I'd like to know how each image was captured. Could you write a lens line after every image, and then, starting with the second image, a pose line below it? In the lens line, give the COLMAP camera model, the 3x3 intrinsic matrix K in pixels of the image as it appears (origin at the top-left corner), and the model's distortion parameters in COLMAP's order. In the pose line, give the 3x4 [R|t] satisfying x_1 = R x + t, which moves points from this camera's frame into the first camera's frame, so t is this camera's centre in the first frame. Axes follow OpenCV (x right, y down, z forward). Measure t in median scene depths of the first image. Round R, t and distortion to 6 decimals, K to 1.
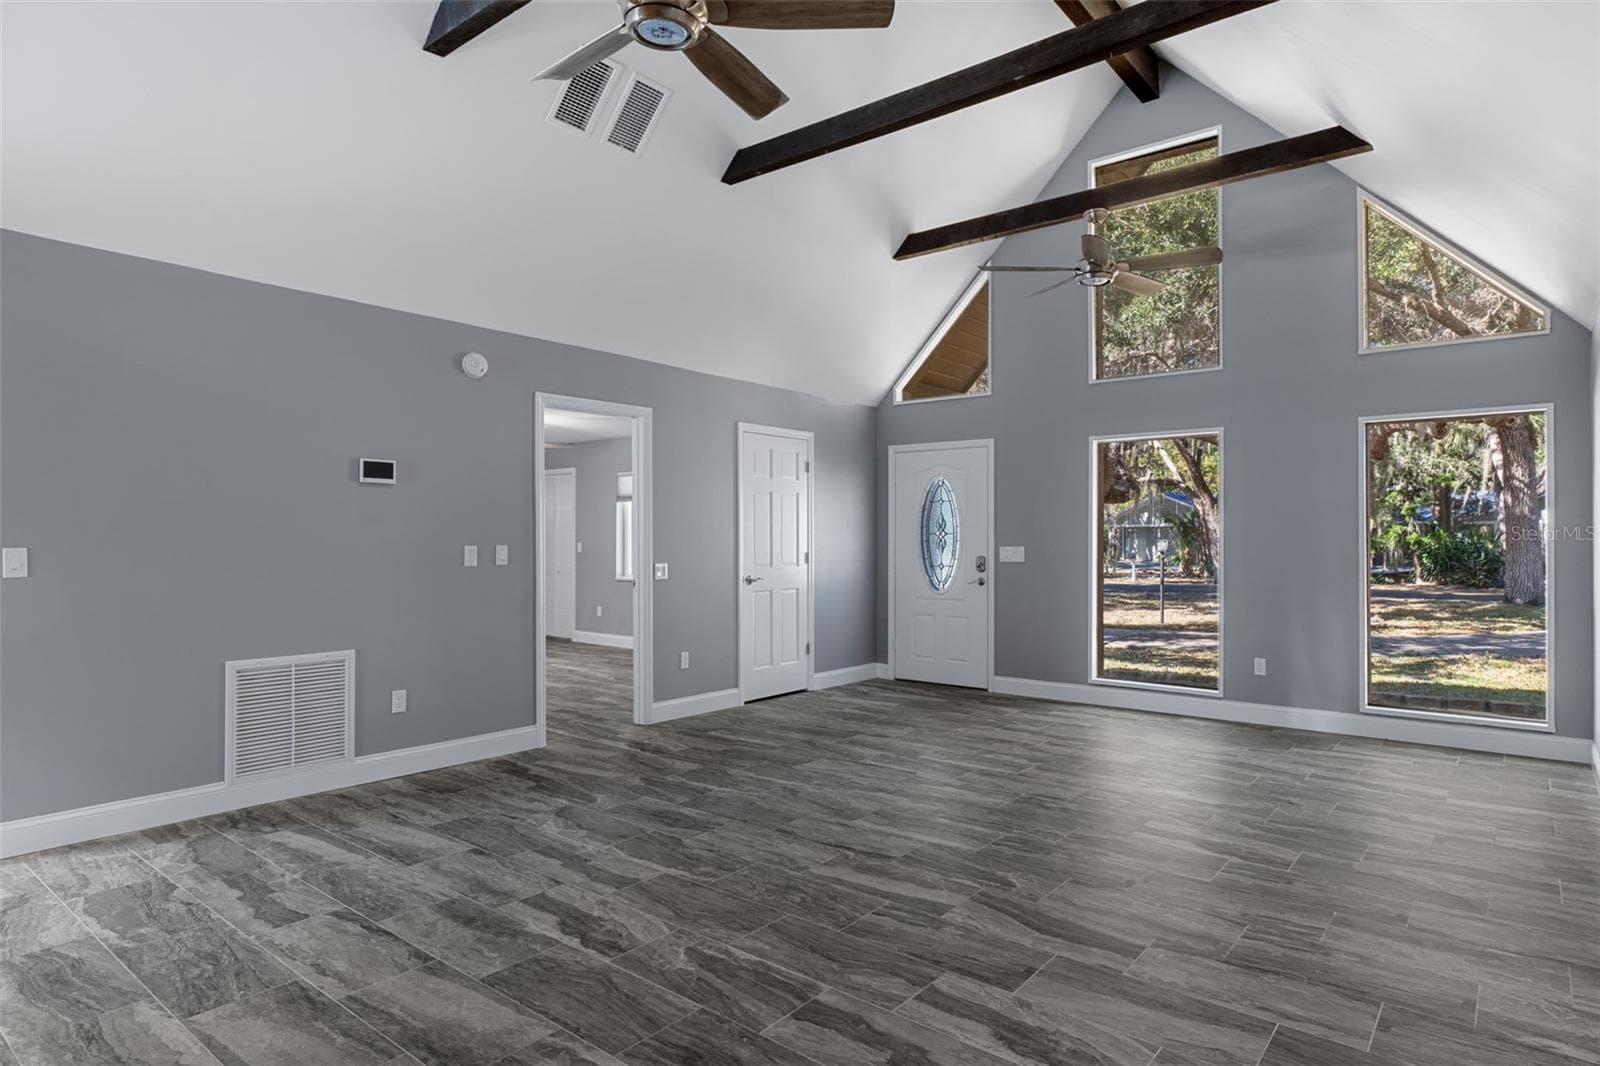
lens RADIAL K [[895.2, 0, 802.3], [0, 895.2, 534.5], [0, 0, 1]] dist [-0.001921, -0.000448]
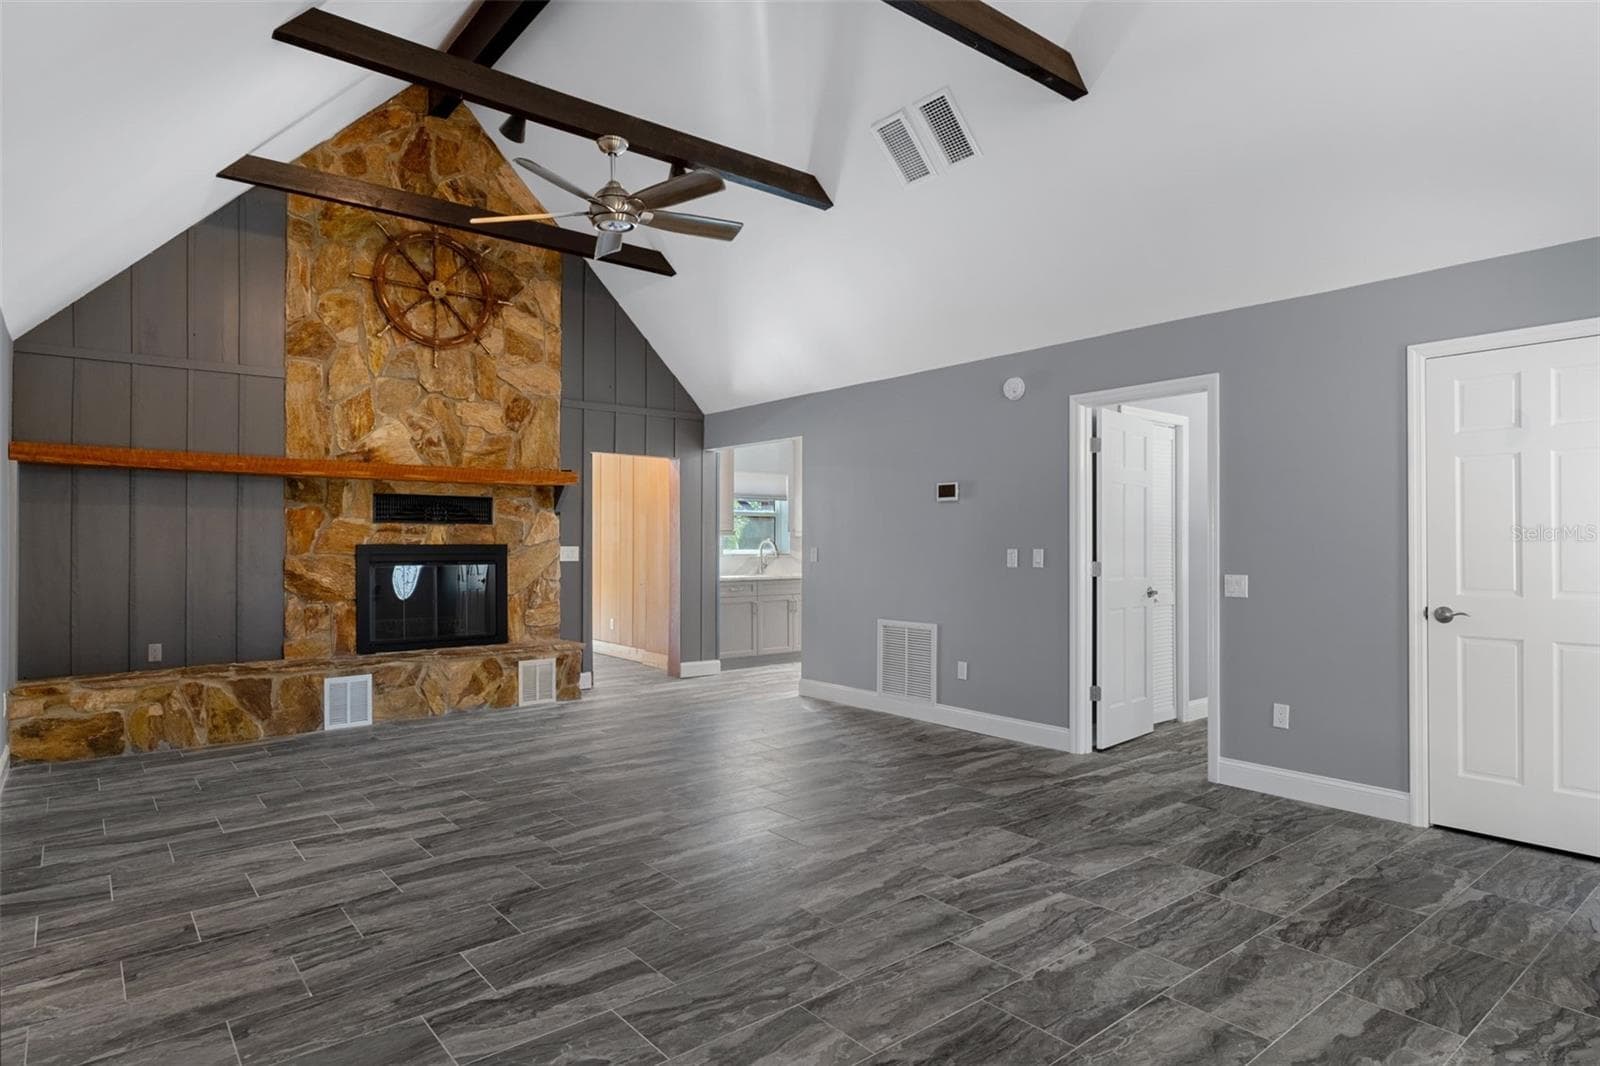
lens RADIAL K [[895.2, 0, 802.3], [0, 895.2, 534.5], [0, 0, 1]] dist [-0.001921, -0.000448]
pose [[-0.200728, -0.010953, -0.979586, 1.102741], [0.003134, 0.999925, -0.011822, 0.009283], [0.979642, -0.005444, -0.200679, 1.349638]]
